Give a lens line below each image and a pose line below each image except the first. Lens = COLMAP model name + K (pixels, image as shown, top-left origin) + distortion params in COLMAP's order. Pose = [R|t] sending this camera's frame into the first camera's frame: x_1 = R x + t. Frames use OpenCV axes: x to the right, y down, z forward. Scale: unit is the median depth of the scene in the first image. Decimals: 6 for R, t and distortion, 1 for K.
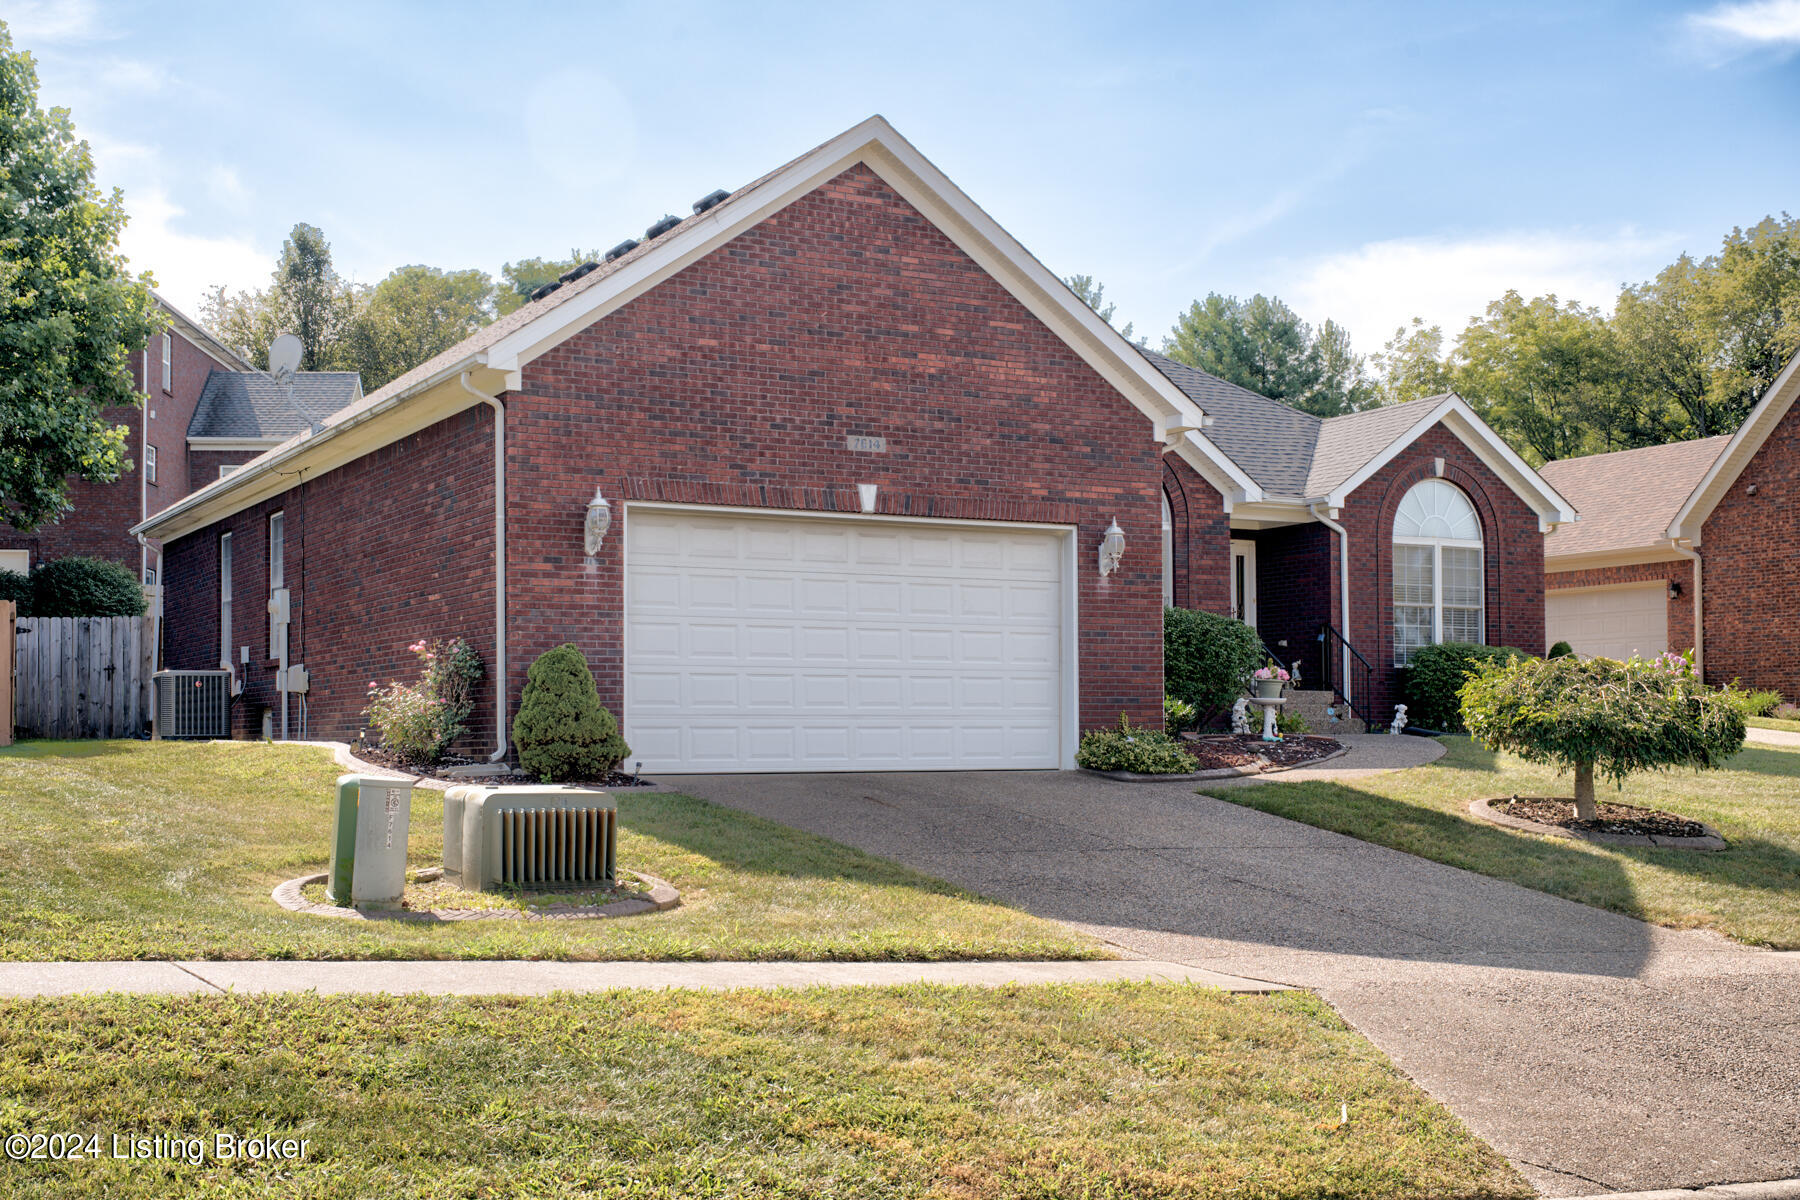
lens RADIAL K [[2165.0, 0, 890.9], [0, 2165.0, 688.4], [0, 0, 1]] dist [-0.033121, 0.000000]
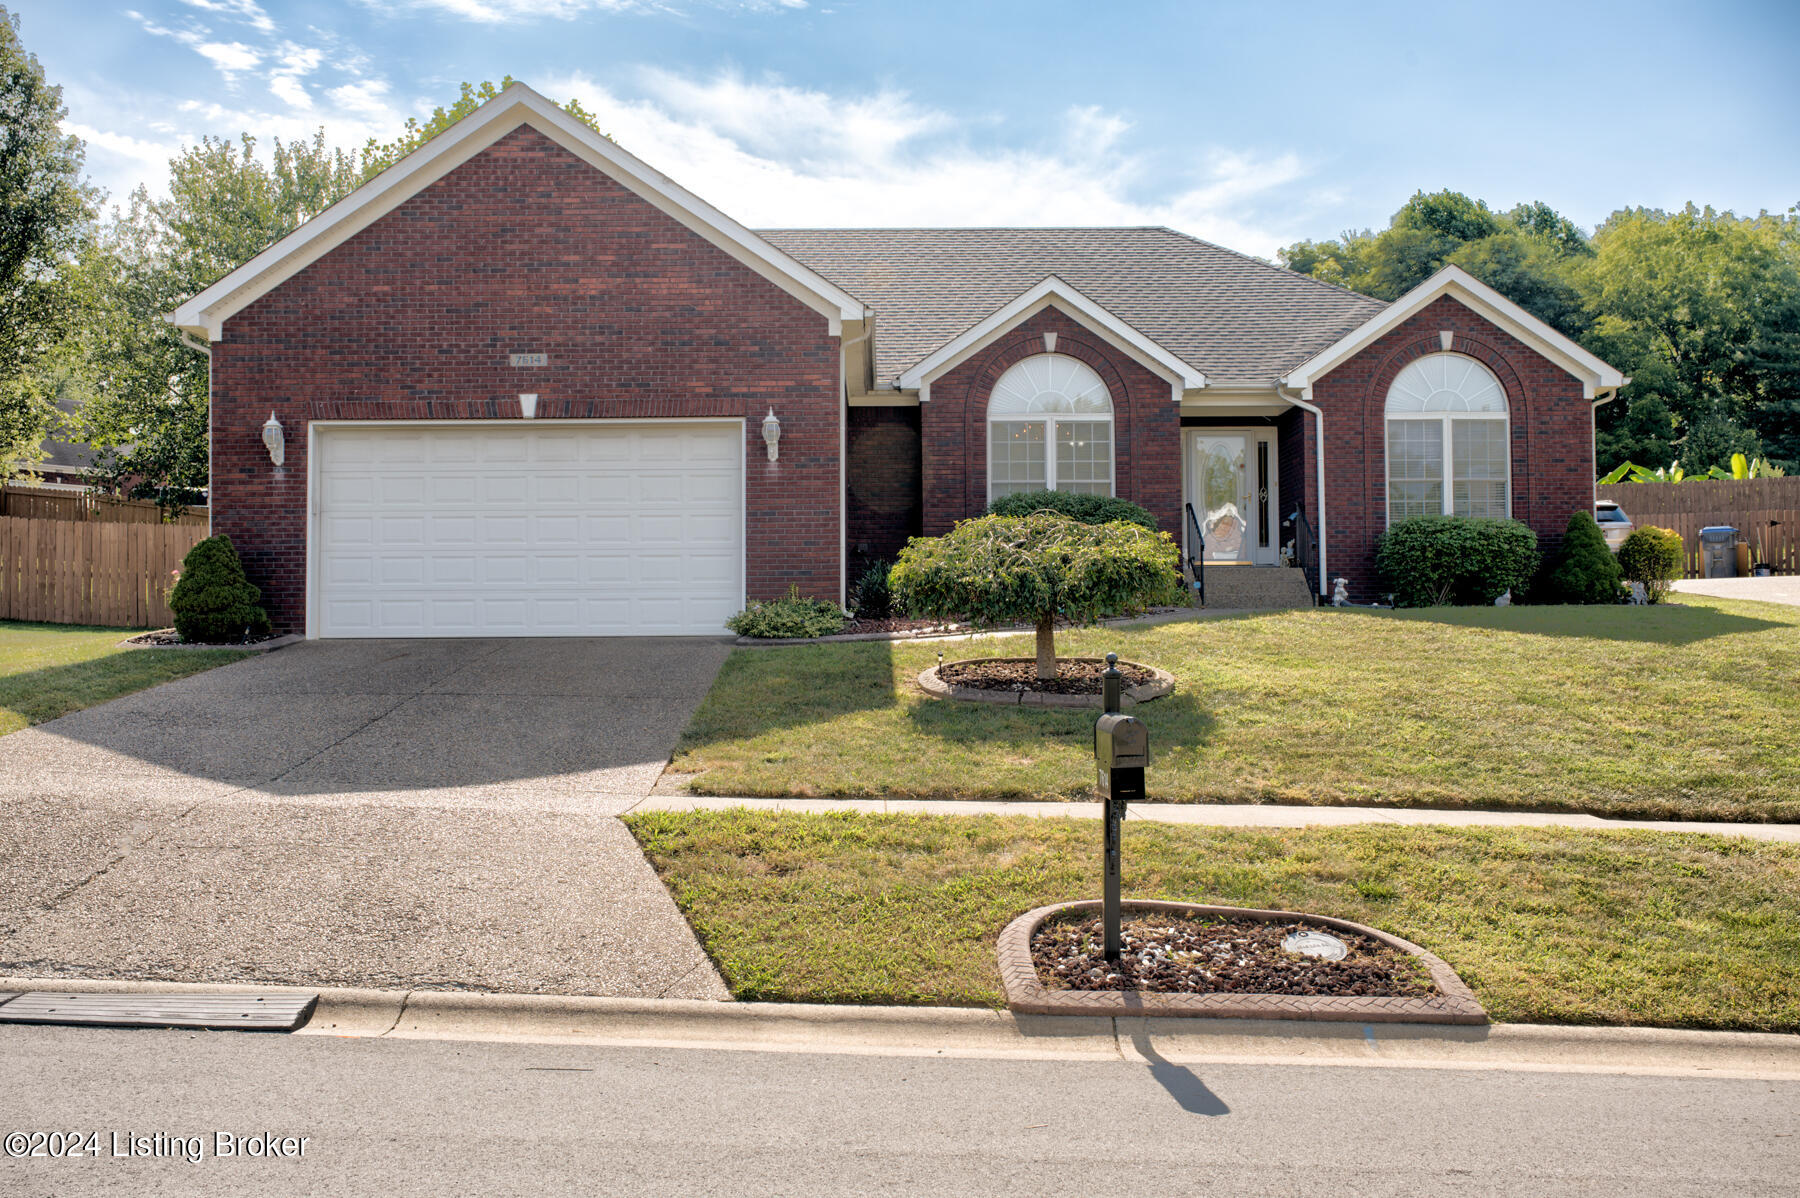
lens RADIAL K [[1752.0, 0, 900.0], [0, 1752.0, 598.6], [0, 0, 1]] dist [-0.040520, 0.000000]
pose [[0.873158, -0.017909, -0.487108, 0.622125], [0.015338, 0.999839, -0.009265, 0.029171], [0.487195, 0.000619, 0.873293, 0.261486]]
